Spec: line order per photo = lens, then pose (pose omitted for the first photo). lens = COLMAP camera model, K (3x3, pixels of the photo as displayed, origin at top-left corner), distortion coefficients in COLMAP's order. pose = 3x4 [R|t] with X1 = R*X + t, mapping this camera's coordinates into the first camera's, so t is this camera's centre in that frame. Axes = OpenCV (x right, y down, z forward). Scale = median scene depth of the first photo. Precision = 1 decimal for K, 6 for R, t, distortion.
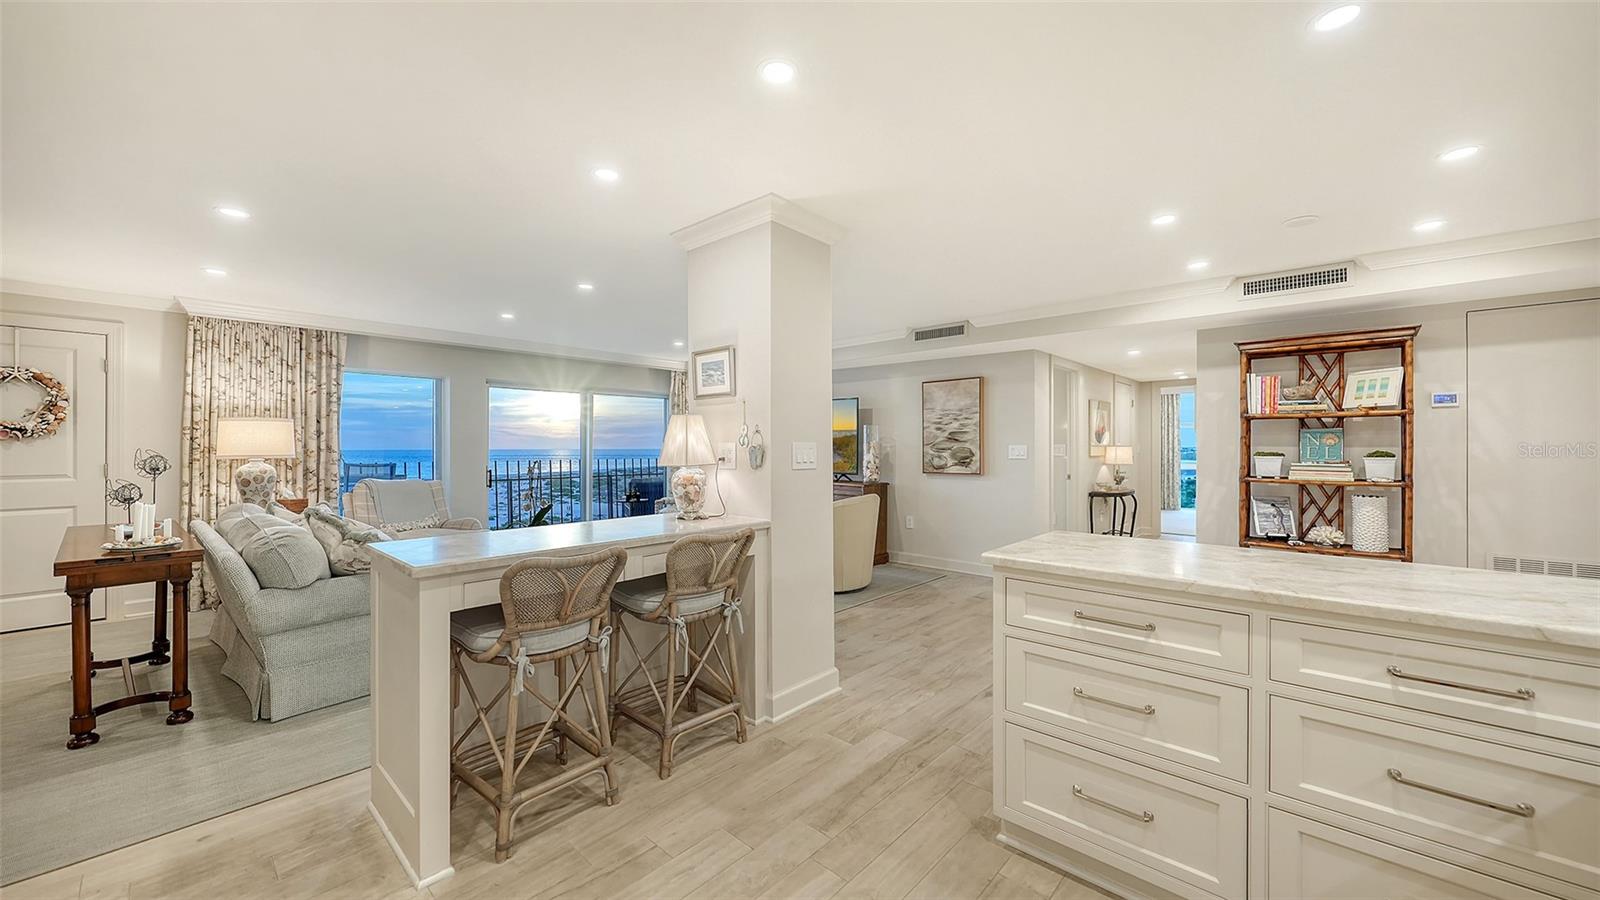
lens RADIAL K [[583.7, 0, 785.7], [0, 583.7, 452.3], [0, 0, 1]] dist [-0.000450, -0.000613]
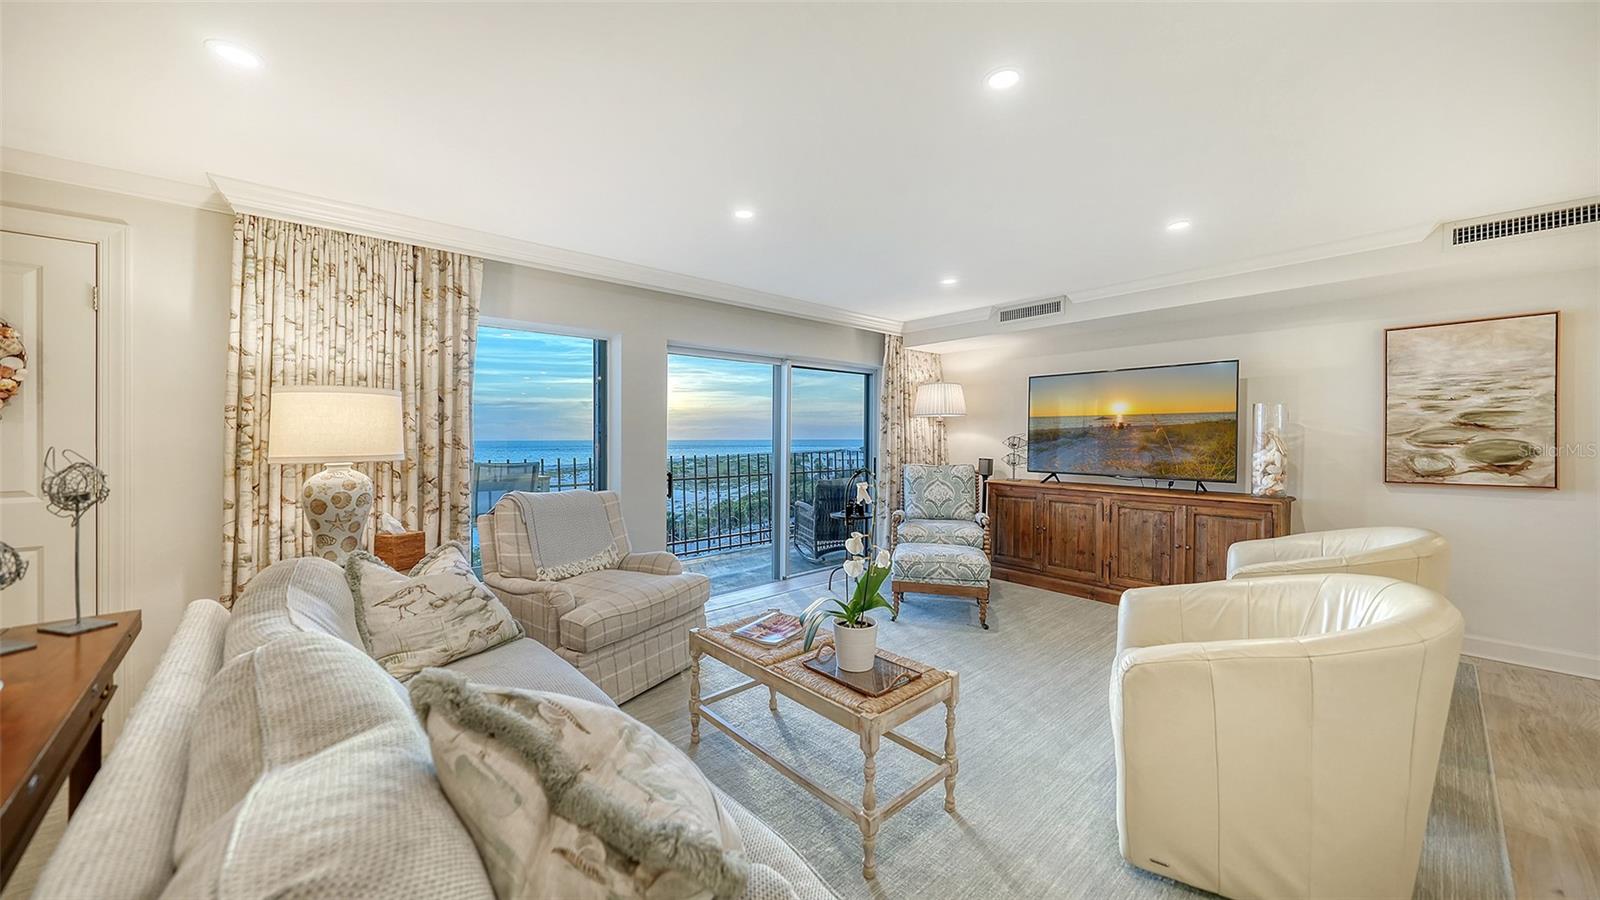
lens RADIAL K [[558.9, 0, 792.5], [0, 558.9, 442.0], [0, 0, 1]] dist [-0.001008, -0.000207]
pose [[0.994416, -0.000875, -0.105532, -0.391164], [0.000566, 0.999995, -0.002955, -0.005646], [0.105534, 0.002879, 0.994412, 0.478739]]
